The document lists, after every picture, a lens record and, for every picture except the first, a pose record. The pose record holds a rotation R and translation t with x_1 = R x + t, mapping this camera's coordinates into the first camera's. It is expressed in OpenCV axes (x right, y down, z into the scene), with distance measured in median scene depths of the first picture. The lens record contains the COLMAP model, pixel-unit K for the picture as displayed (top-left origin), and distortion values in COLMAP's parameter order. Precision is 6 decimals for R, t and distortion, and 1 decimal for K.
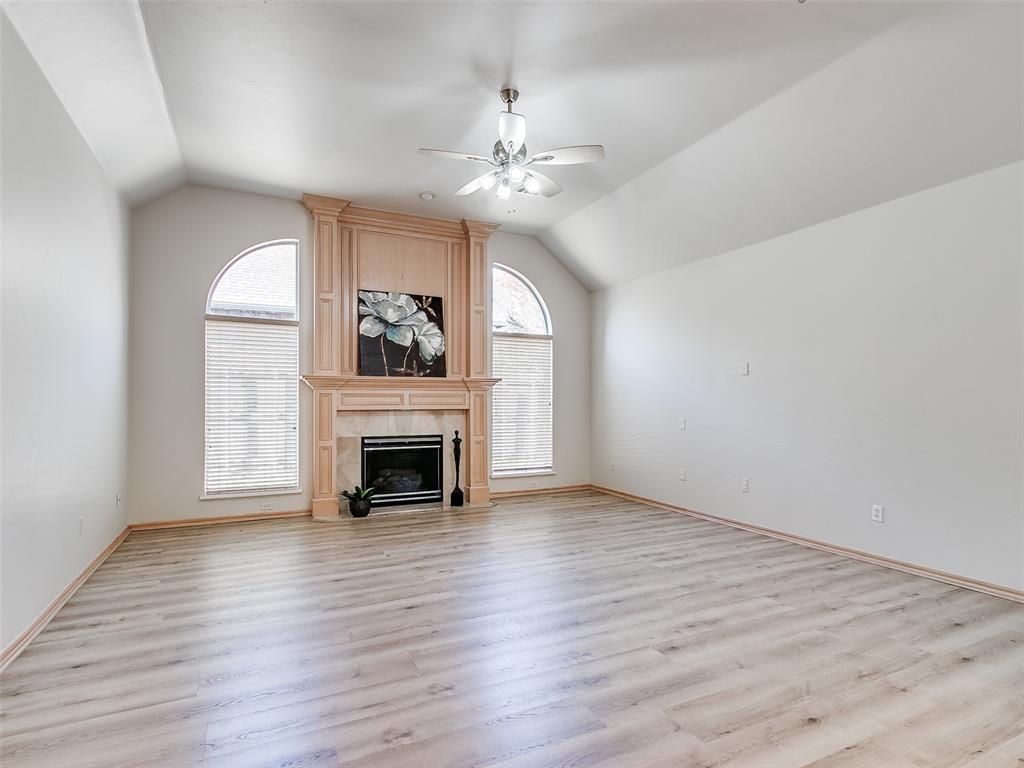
lens RADIAL K [[528.3, 0, 515.2], [0, 528.3, 391.9], [0, 0, 1]] dist [0.002528, 0.001441]
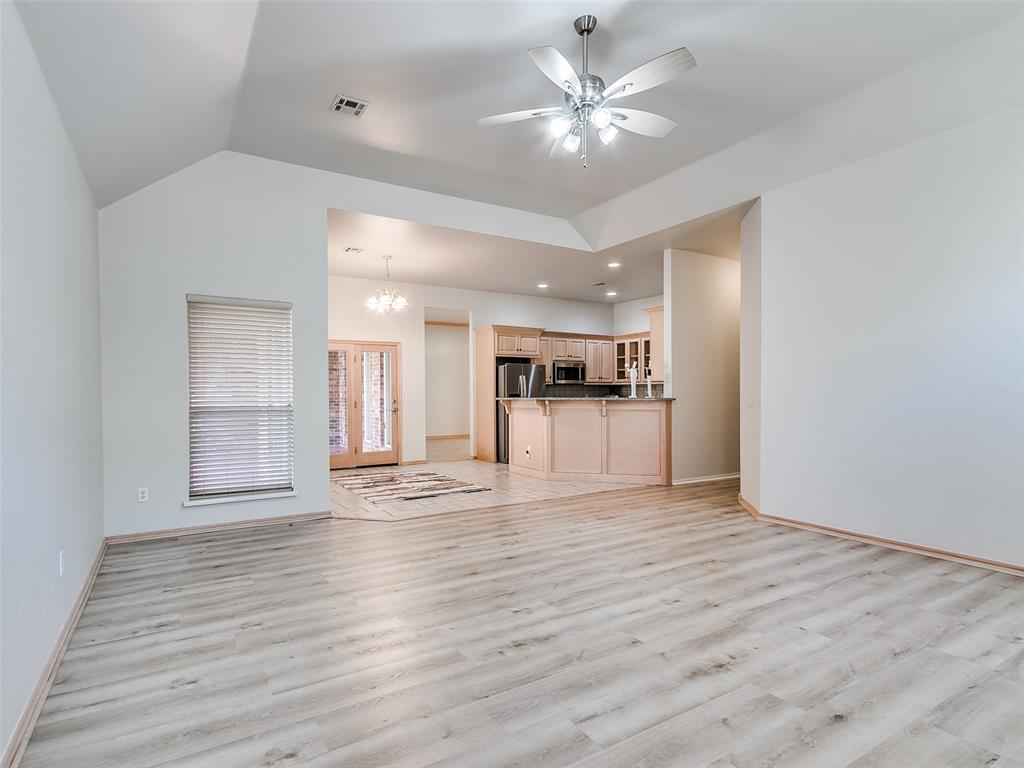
lens RADIAL K [[528.3, 0, 509.4], [0, 528.3, 389.8], [0, 0, 1]] dist [0.002528, 0.001441]
pose [[-0.993012, 0.008542, -0.117707, 0.218476], [0.010816, 0.999767, -0.018694, 0.031585], [0.117520, -0.019836, -0.992872, 1.878787]]
